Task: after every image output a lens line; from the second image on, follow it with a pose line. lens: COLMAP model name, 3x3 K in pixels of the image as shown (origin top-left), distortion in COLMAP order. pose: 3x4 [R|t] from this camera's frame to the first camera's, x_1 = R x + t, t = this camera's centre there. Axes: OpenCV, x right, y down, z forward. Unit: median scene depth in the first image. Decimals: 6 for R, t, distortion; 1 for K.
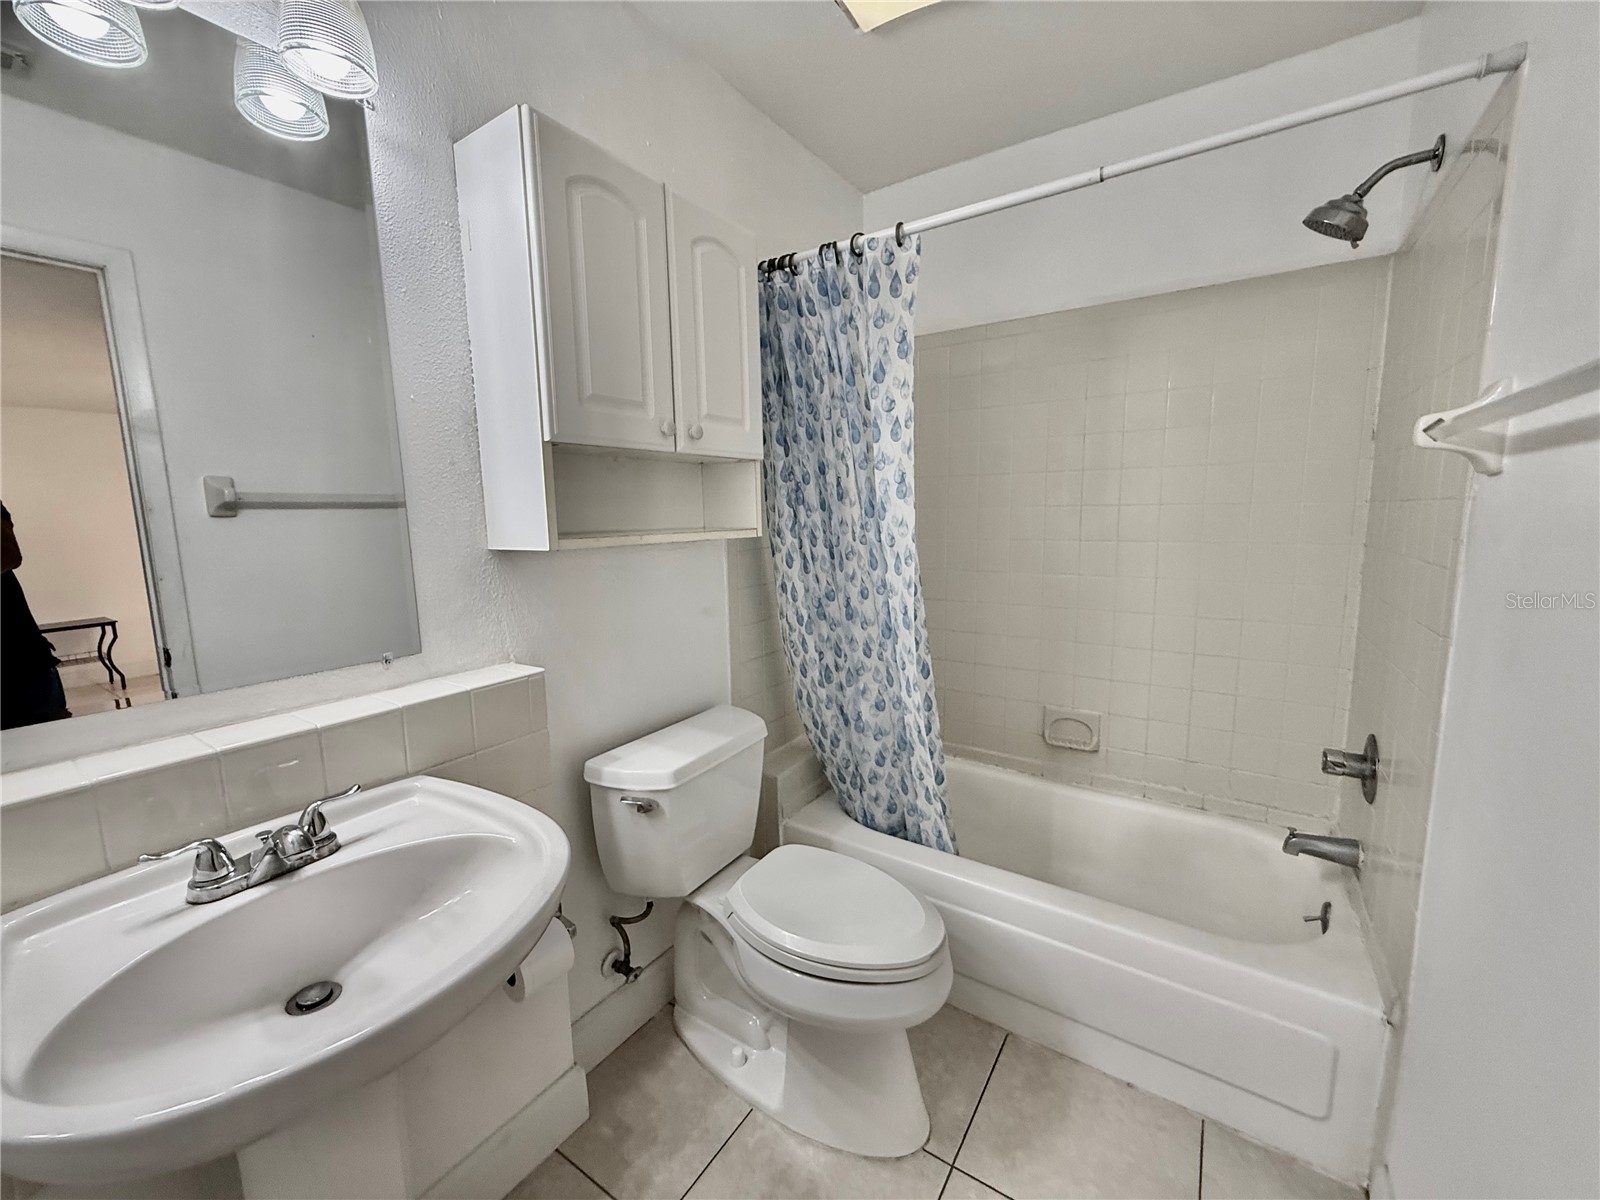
lens RADIAL K [[636.1, 0, 797.5], [0, 636.1, 599.4], [0, 0, 1]] dist [-0.001144, 0.000101]
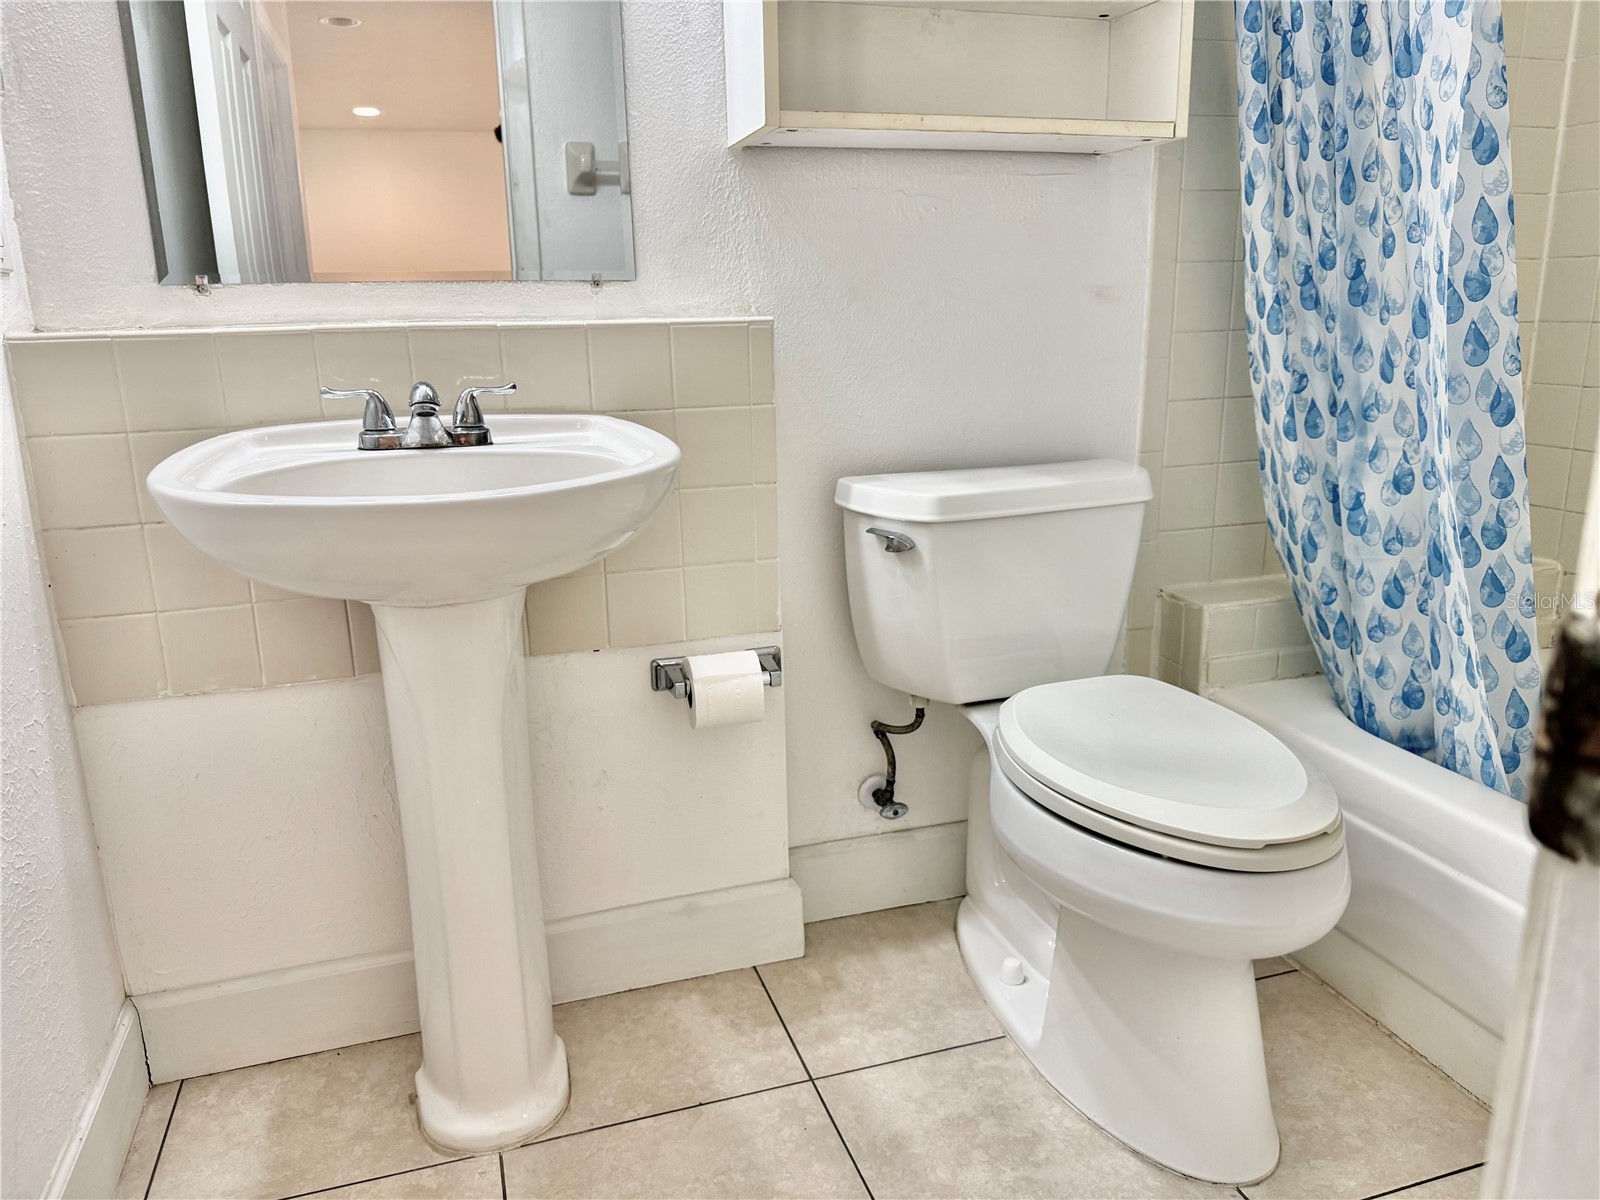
lens RADIAL K [[1129.4, 0, 800.0], [0, 1129.4, 600.0], [0, 0, 1]] dist [0.017437, -0.034817]
pose [[0.784746, 0.156729, -0.599675, 0.316252], [-0.079818, 0.985000, 0.152985, 0.164300], [0.614657, -0.072189, 0.785484, -0.004925]]
